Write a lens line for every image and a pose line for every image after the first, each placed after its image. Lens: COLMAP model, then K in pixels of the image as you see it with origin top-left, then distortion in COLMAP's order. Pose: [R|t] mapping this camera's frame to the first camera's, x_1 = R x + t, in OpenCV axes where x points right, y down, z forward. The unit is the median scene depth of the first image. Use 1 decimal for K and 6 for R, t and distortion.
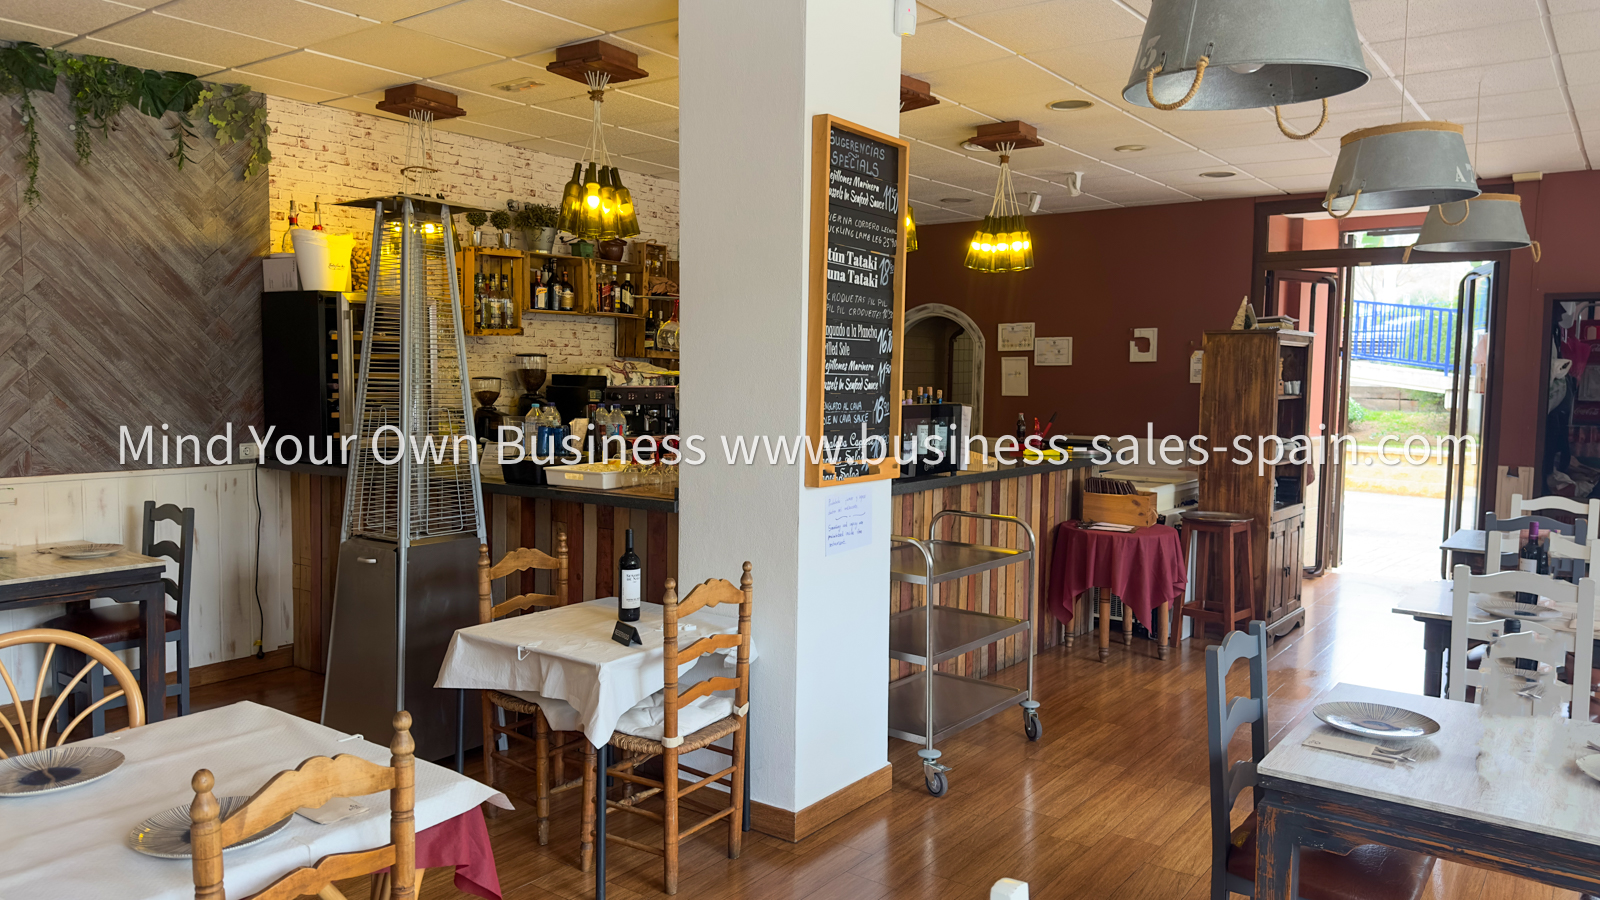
lens RADIAL K [[1135.2, 0, 804.3], [0, 1135.2, 449.1], [0, 0, 1]] dist [0.047460, -0.001687]
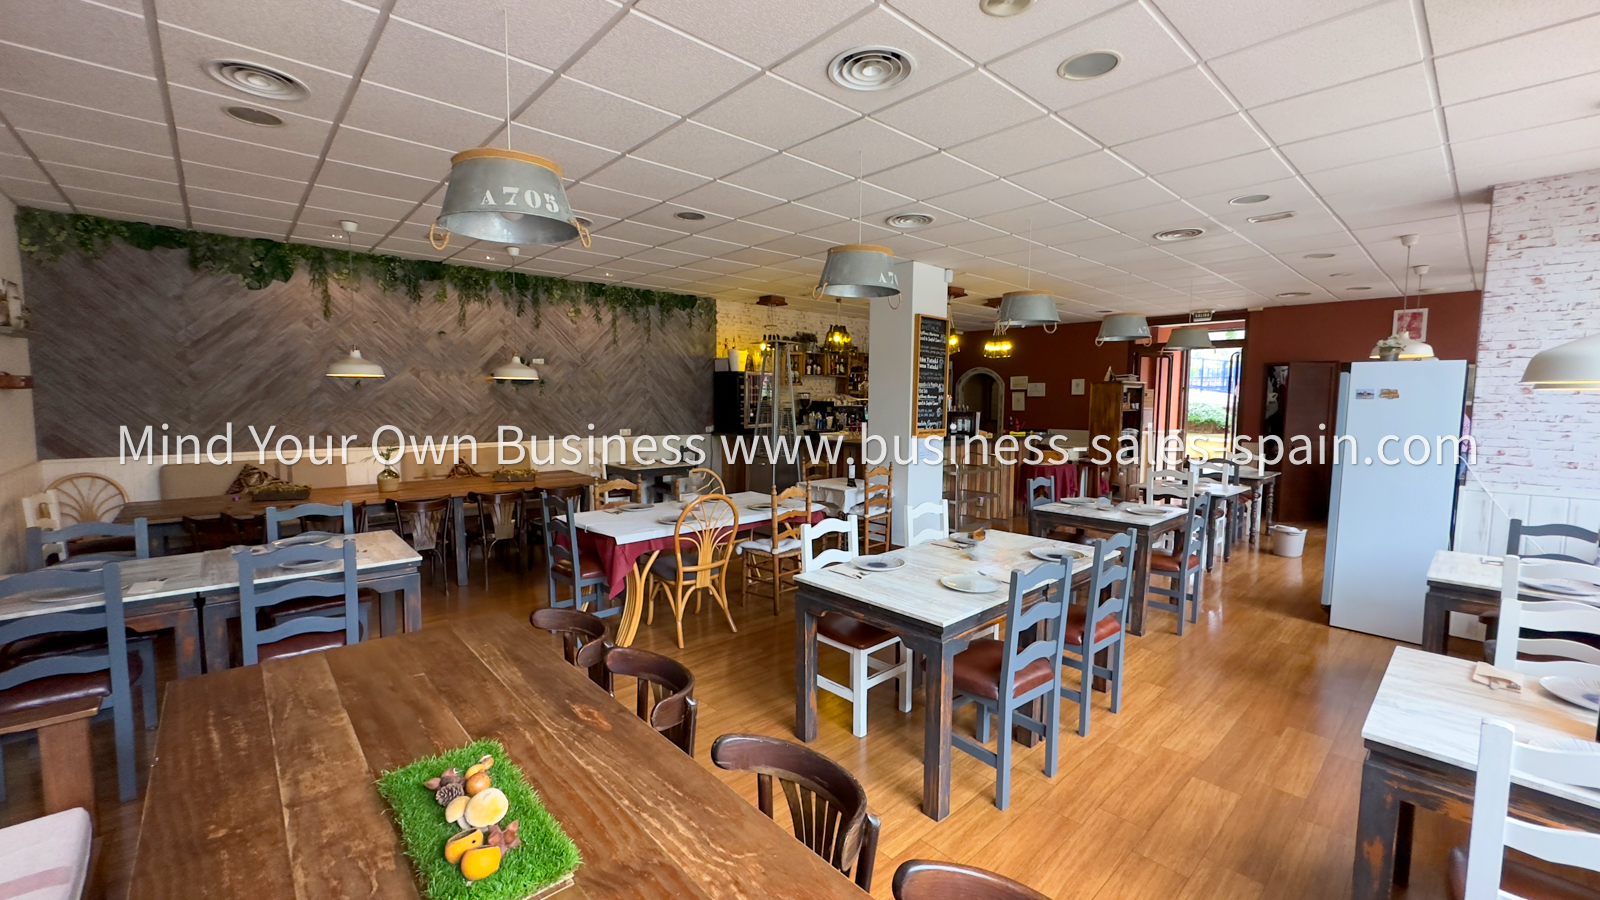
lens RADIAL K [[634.8, 0, 801.9], [0, 634.8, 453.5], [0, 0, 1]] dist [-0.000706, -0.000014]
pose [[0.982272, 0.011510, -0.187107, 0.022060], [-0.008711, 0.999838, 0.015776, 0.036162], [0.187259, -0.013867, 0.982213, -0.483300]]
